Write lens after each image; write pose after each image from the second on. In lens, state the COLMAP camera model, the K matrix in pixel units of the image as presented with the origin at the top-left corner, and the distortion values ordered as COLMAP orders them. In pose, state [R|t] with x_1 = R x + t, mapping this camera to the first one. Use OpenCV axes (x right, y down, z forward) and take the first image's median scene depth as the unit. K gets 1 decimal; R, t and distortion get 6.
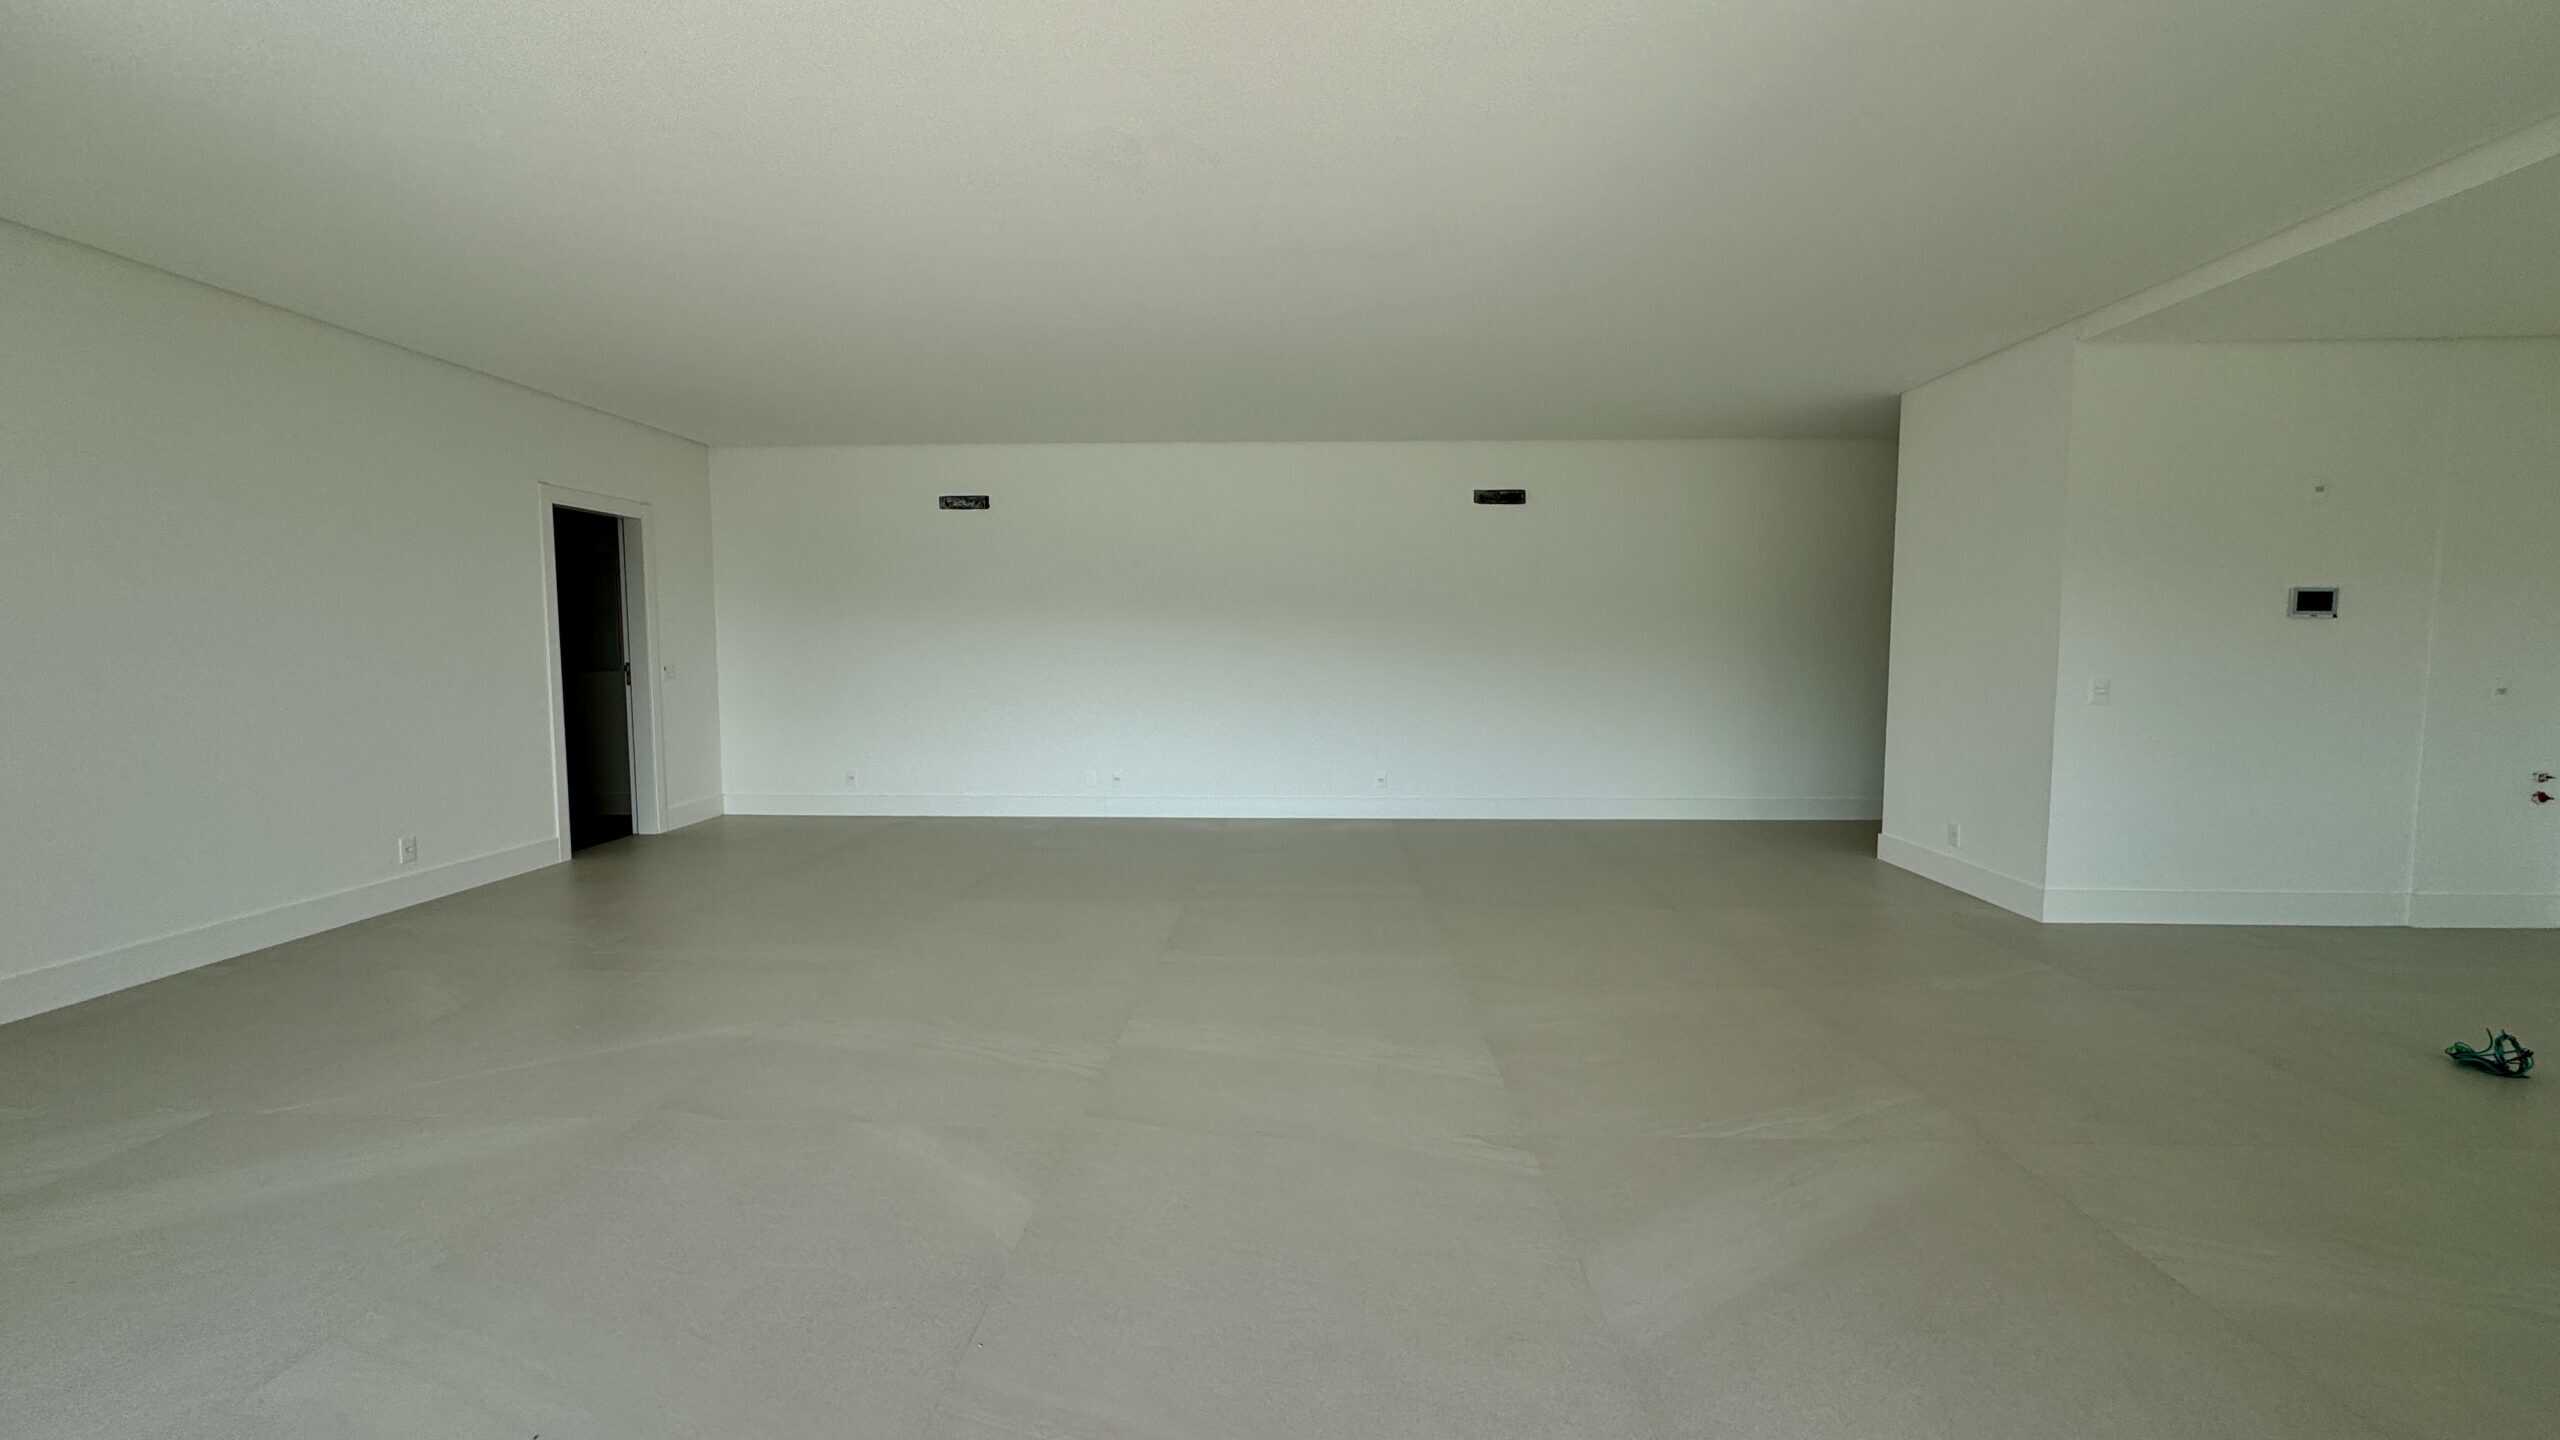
lens RADIAL K [[1016.3, 0, 1282.3], [0, 1016.3, 719.6], [0, 0, 1]] dist [-0.004774, 0.000608]
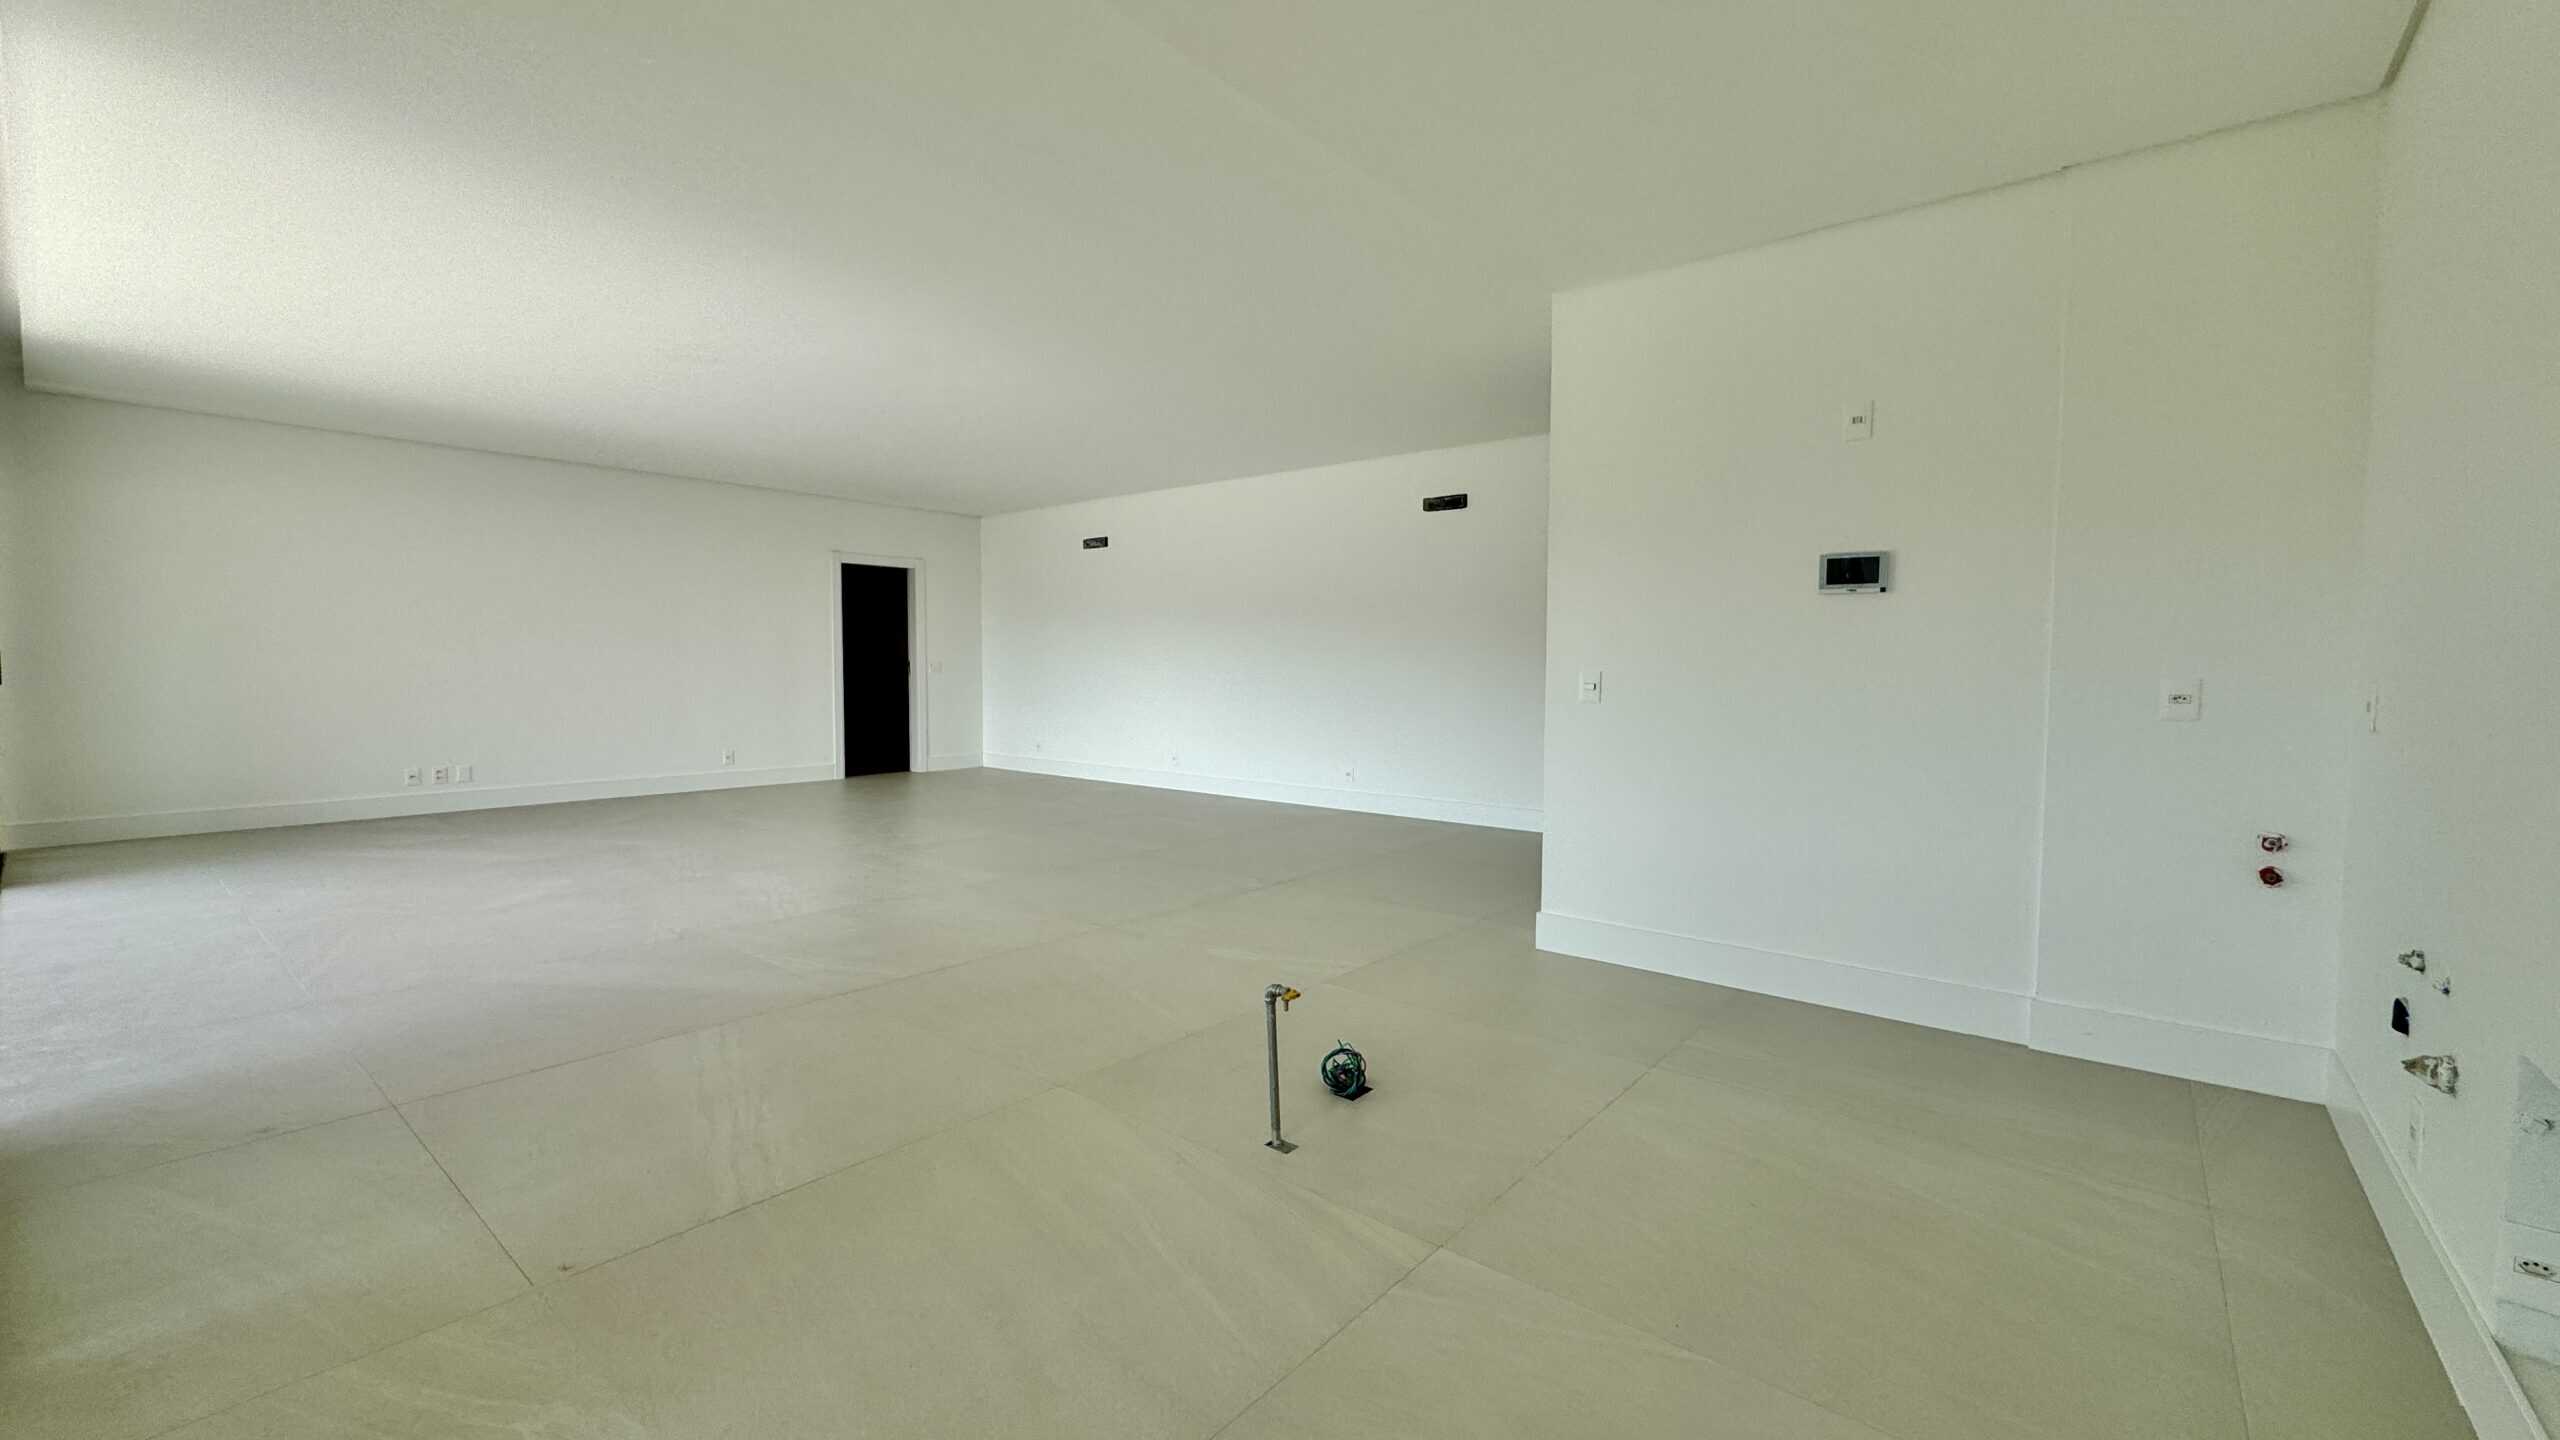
lens RADIAL K [[1016.3, 0, 1280.3], [0, 1016.3, 719.3], [0, 0, 1]] dist [-0.004774, 0.000608]
pose [[0.793274, 0.038707, -0.607633, 0.738939], [-0.052115, 0.998631, -0.004423, 0.010774], [0.606631, 0.035176, 0.794205, 0.102565]]
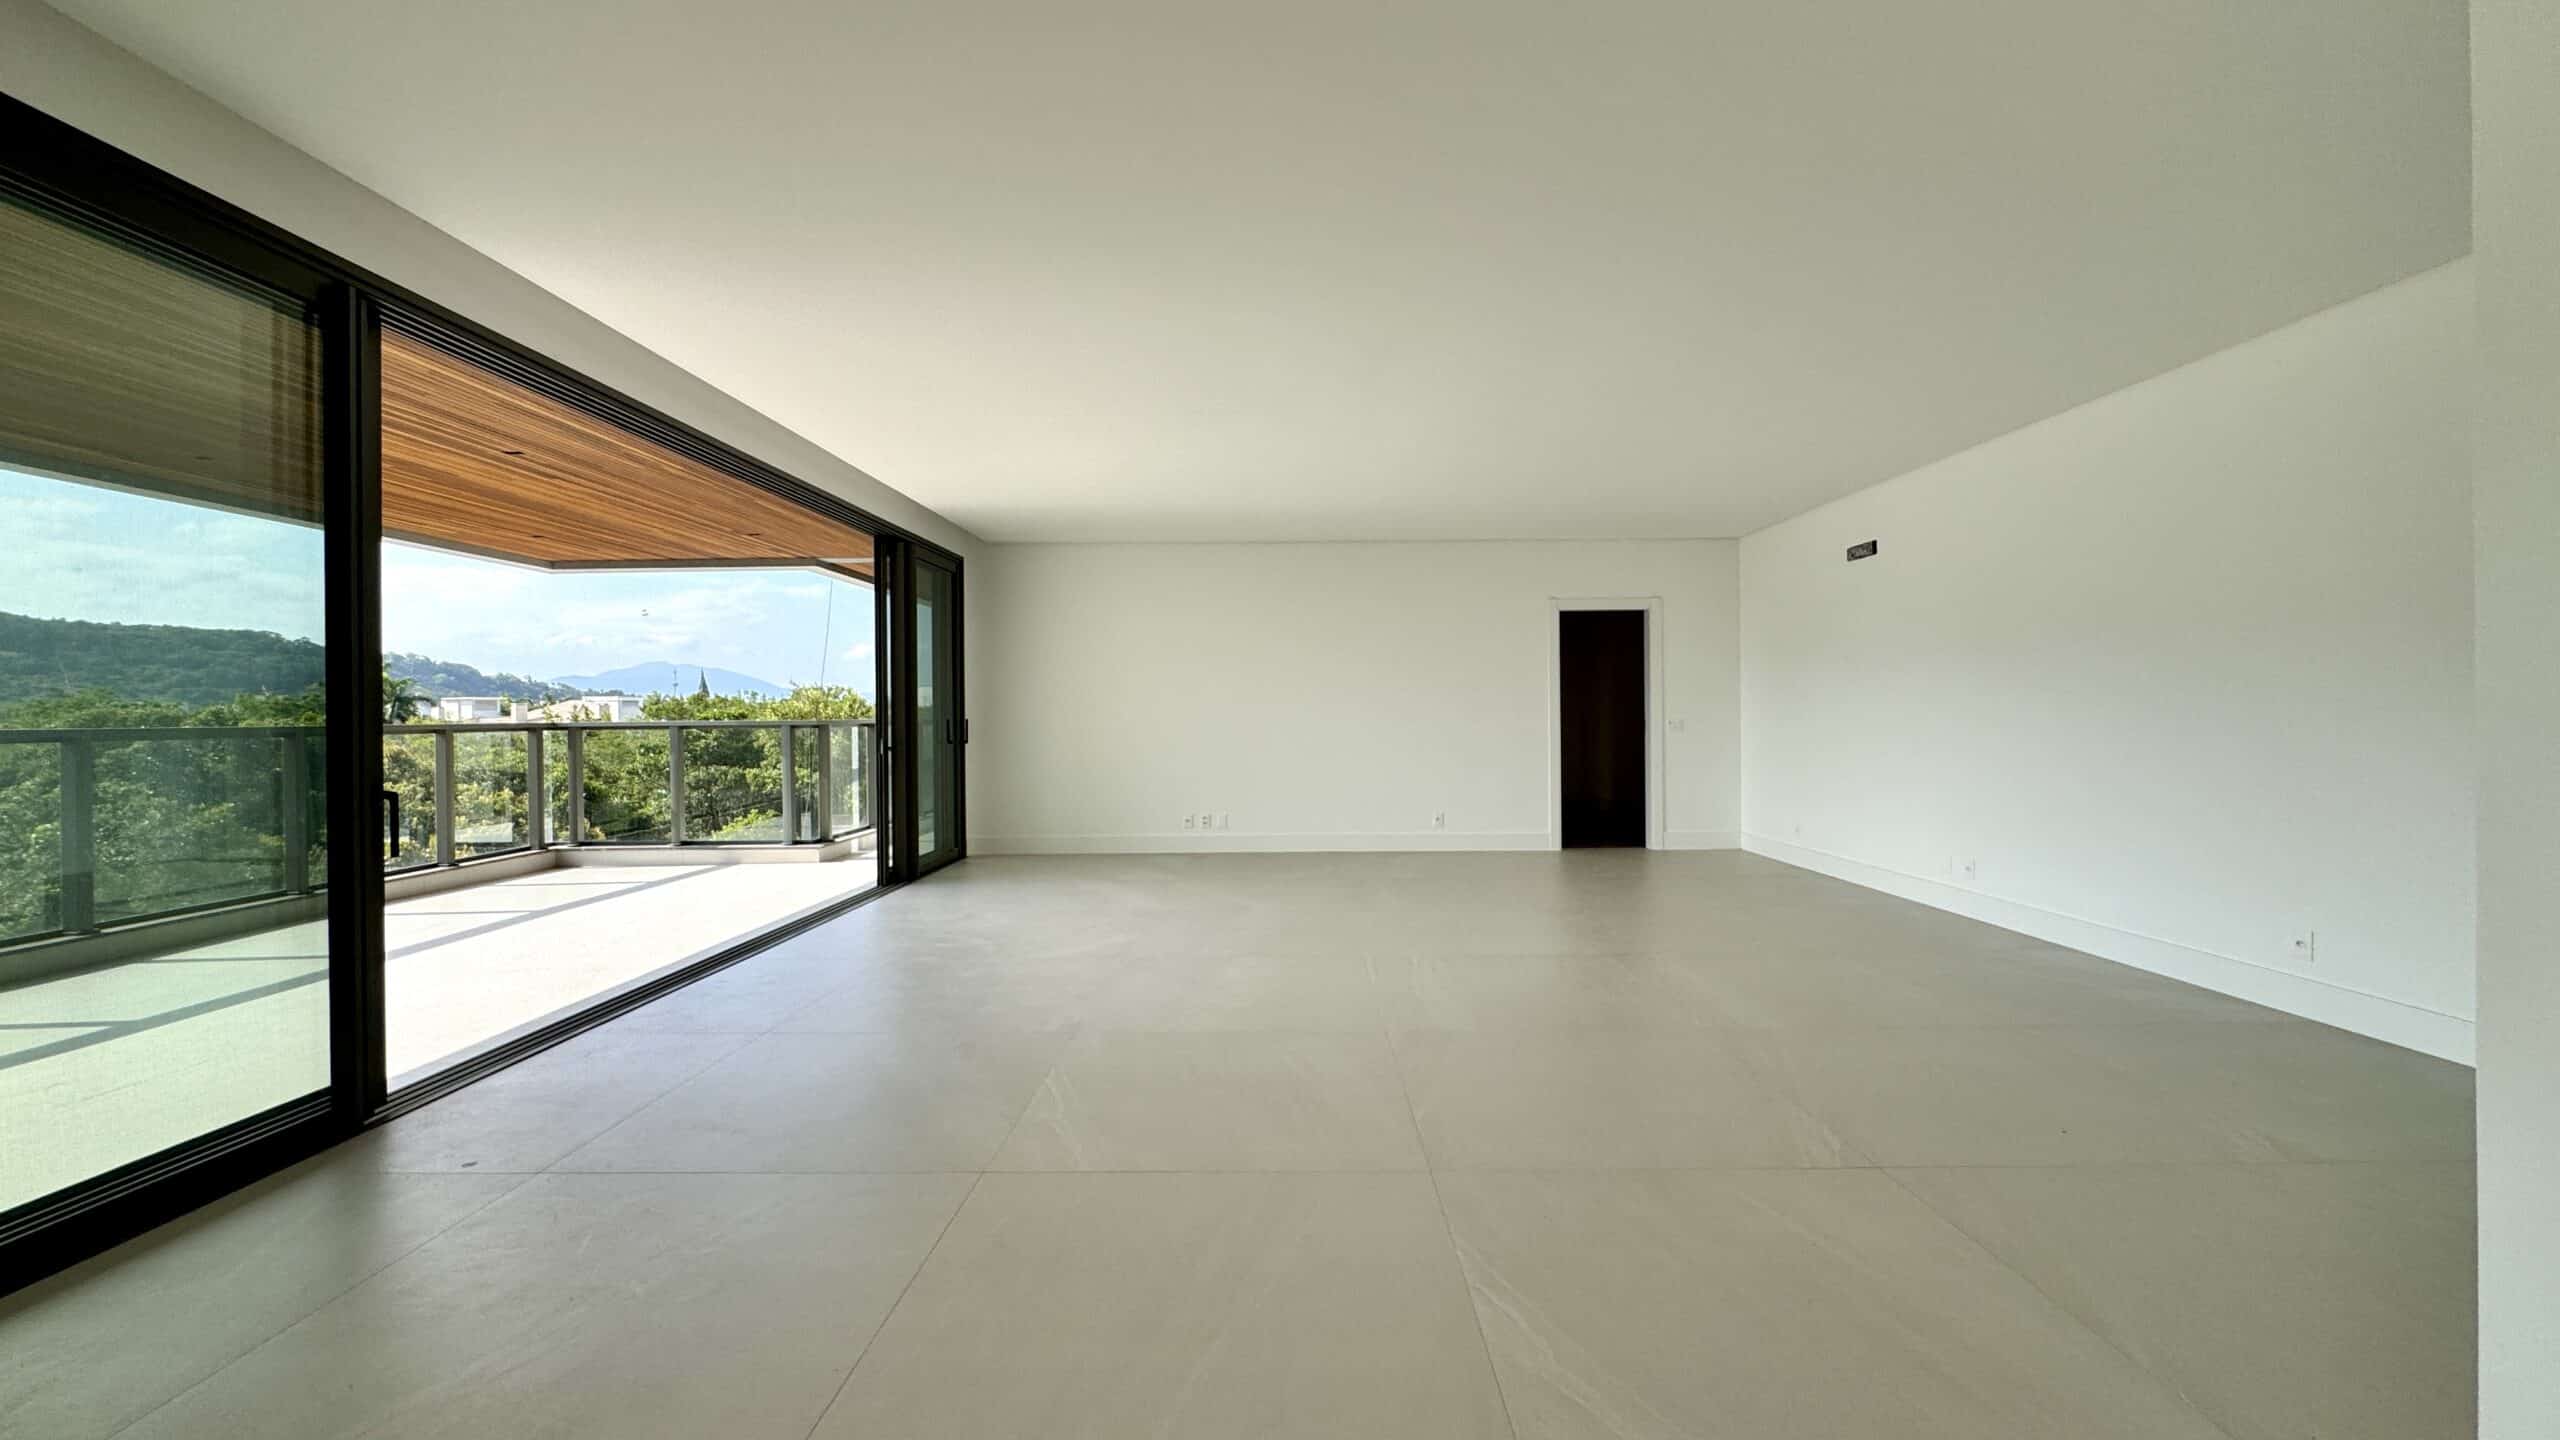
lens RADIAL K [[1016.3, 0, 1274.5], [0, 1016.3, 709.5], [0, 0, 1]] dist [-0.004774, 0.000608]
pose [[0.029238, -0.006723, -0.999550, 0.655253], [-0.066990, 0.997716, -0.008671, -0.021929], [0.997325, 0.067213, 0.028721, 0.459574]]
